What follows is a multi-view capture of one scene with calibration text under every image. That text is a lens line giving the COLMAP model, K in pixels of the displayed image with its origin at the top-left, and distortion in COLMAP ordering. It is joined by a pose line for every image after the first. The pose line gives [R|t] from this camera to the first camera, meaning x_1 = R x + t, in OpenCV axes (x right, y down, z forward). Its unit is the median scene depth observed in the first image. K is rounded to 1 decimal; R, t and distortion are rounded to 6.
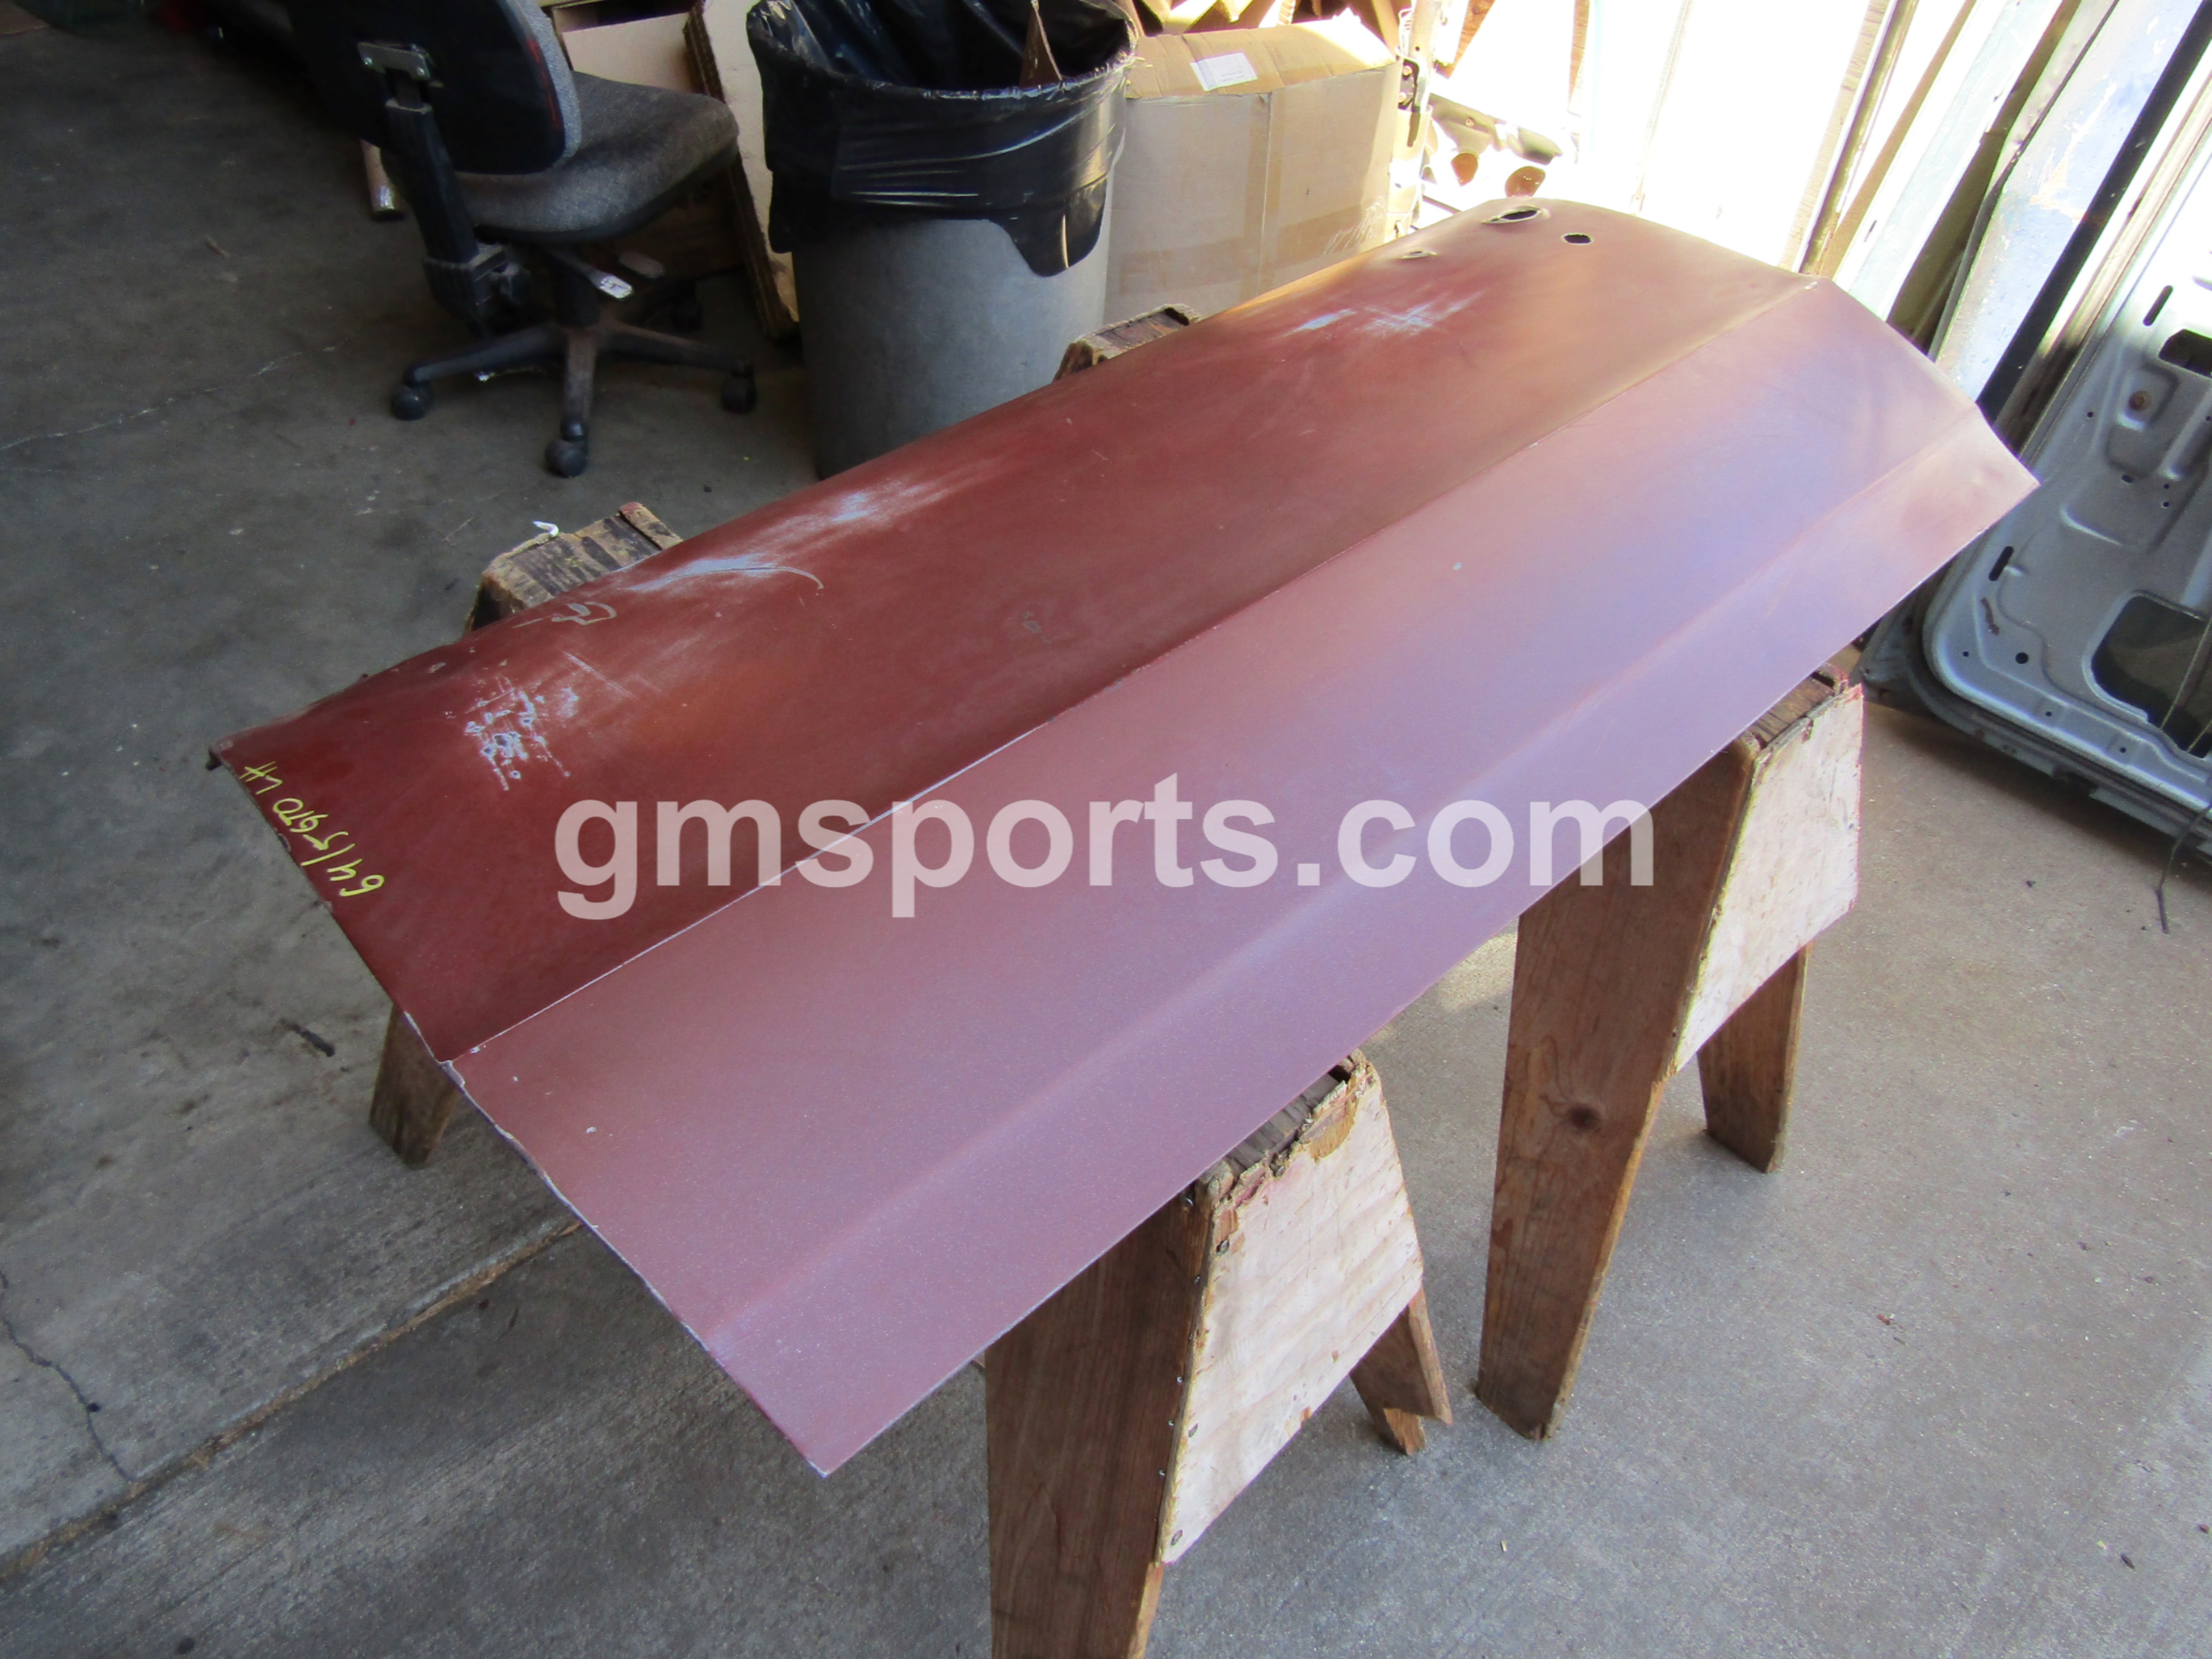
lens RADIAL K [[1578.4, 0, 1095.5], [0, 1578.4, 832.1], [0, 0, 1]] dist [-0.004590, 0.001086]
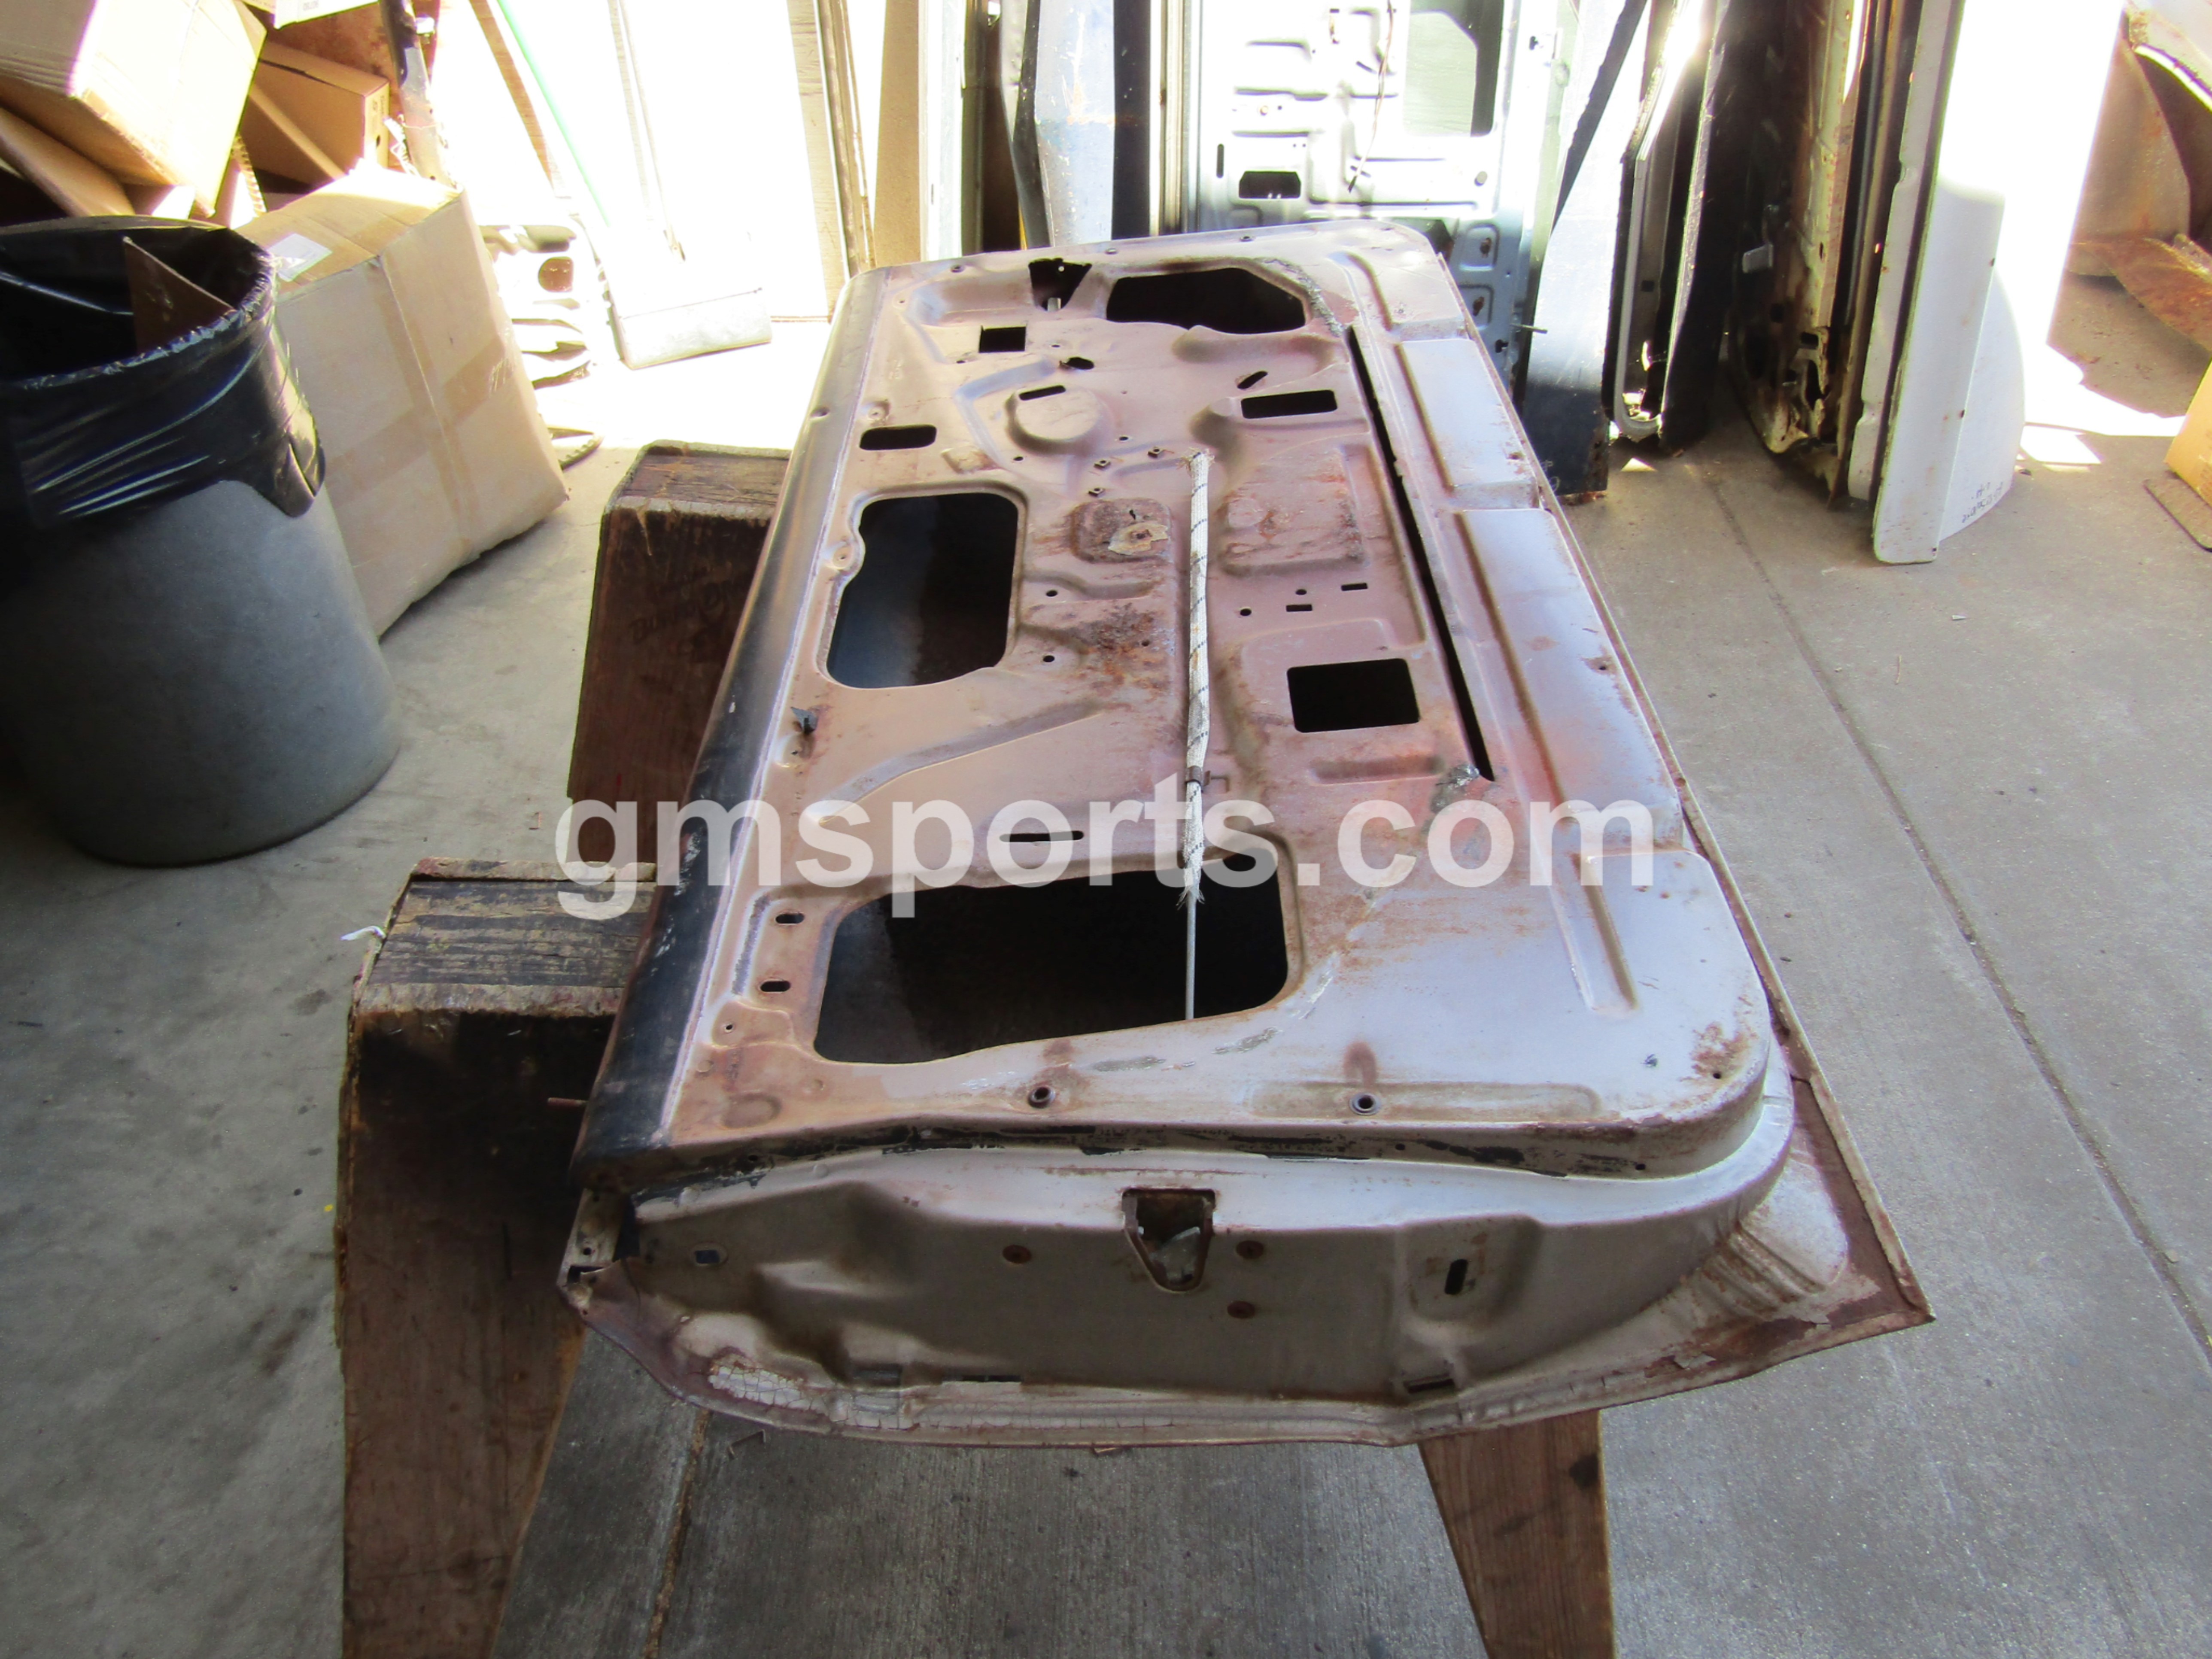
lens RADIAL K [[1578.4, 0, 1102.8], [0, 1578.4, 833.8], [0, 0, 1]] dist [-0.004590, 0.001086]
pose [[0.692711, -0.509927, 0.510026, -0.307399], [0.530473, 0.839350, 0.118704, -0.082548], [-0.488621, 0.188327, 0.851929, 0.075473]]
